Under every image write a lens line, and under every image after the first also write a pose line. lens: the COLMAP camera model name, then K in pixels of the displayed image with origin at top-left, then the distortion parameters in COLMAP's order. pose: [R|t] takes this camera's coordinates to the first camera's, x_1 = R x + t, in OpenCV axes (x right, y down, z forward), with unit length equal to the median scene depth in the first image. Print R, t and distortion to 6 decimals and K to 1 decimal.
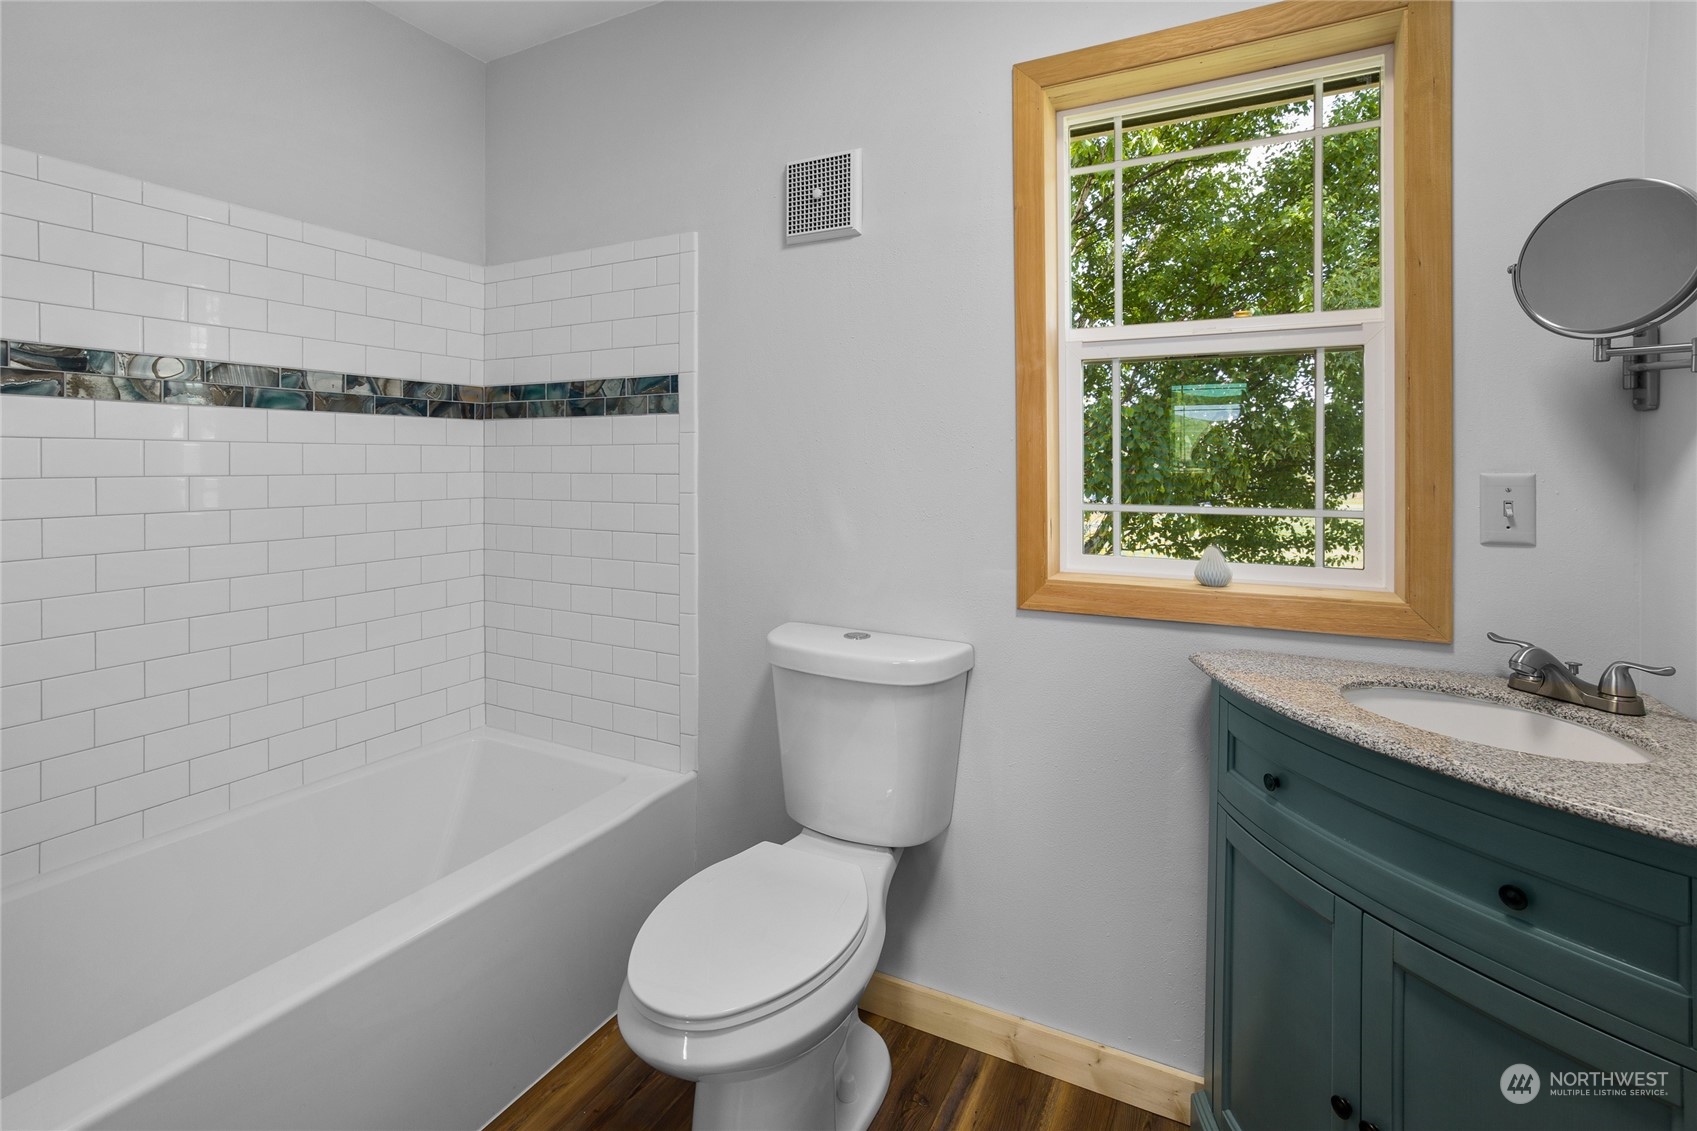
lens RADIAL K [[783.9, 0, 846.8], [0, 783.9, 463.1], [0, 0, 1]] dist [-0.015649, 0.000241]
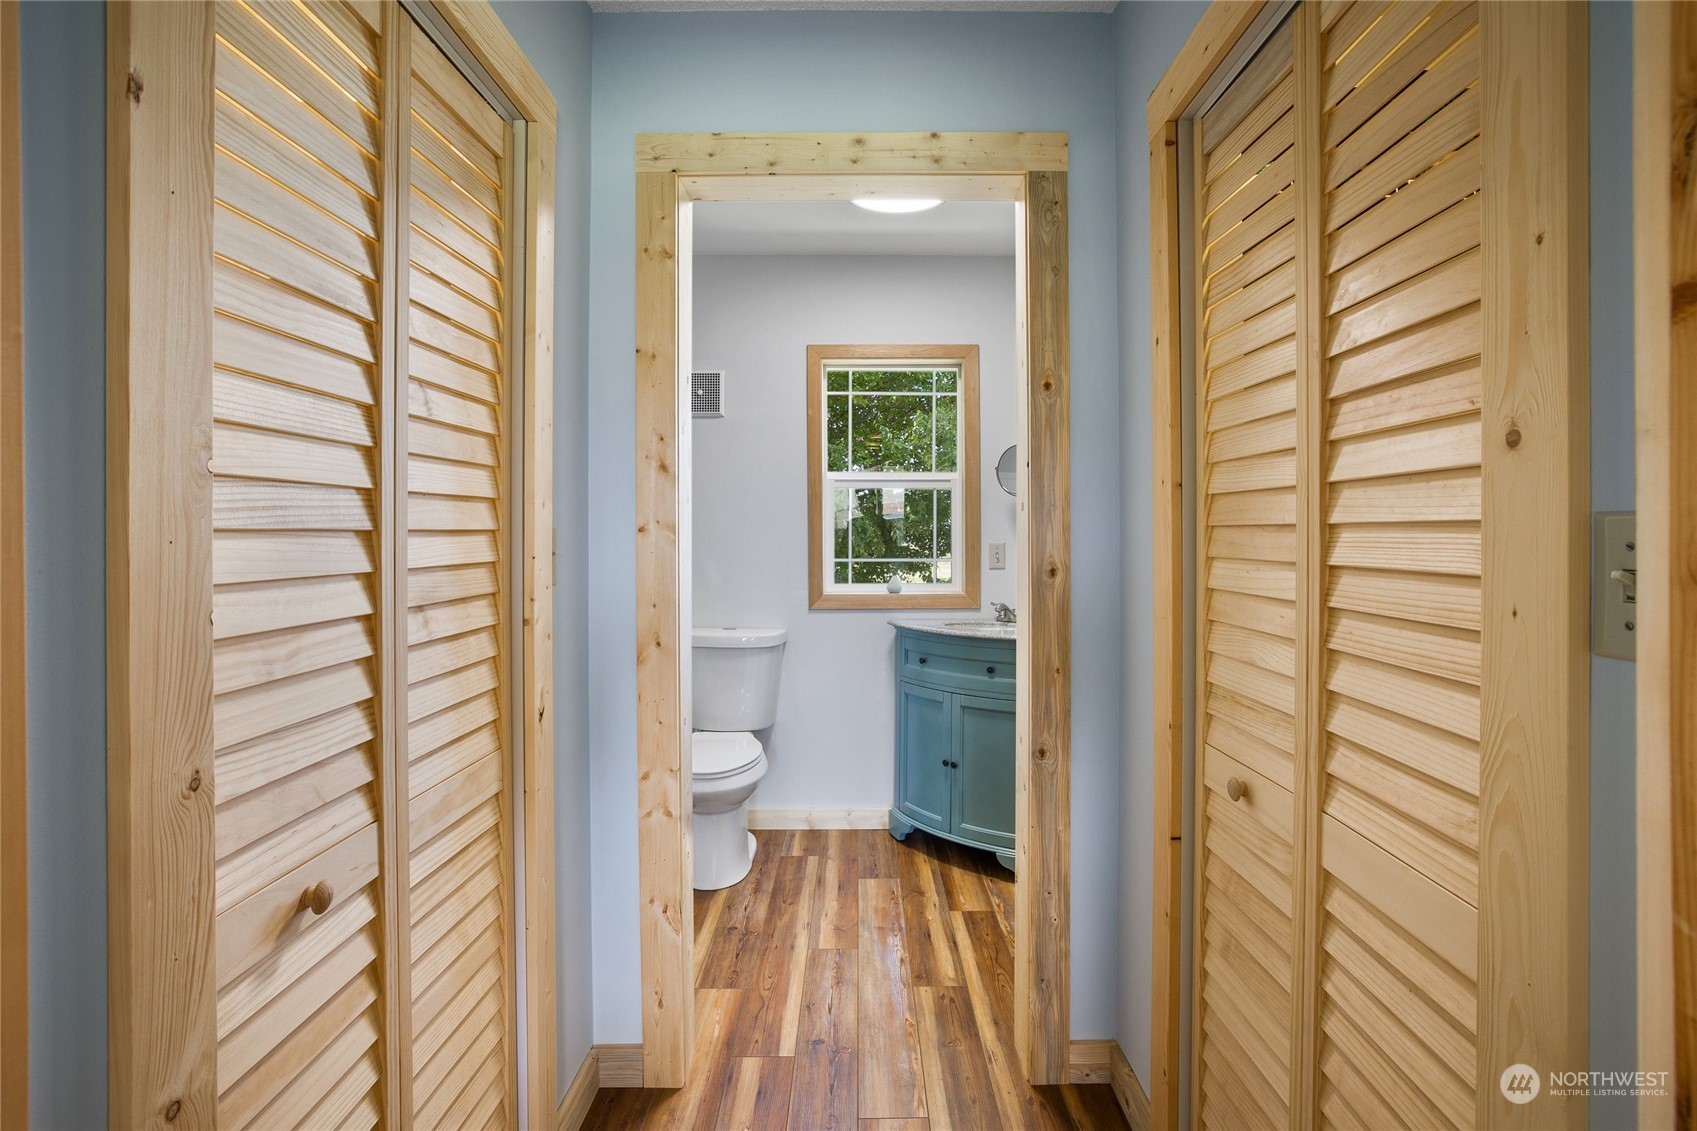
lens RADIAL K [[823.0, 0, 853.6], [0, 823.0, 532.6], [0, 0, 1]] dist [-0.001213, -0.000290]
pose [[0.889566, -0.004700, 0.456783, -0.688969], [0.002850, 0.999985, 0.004738, -0.028097], [-0.456799, -0.002913, 0.889565, -1.015581]]
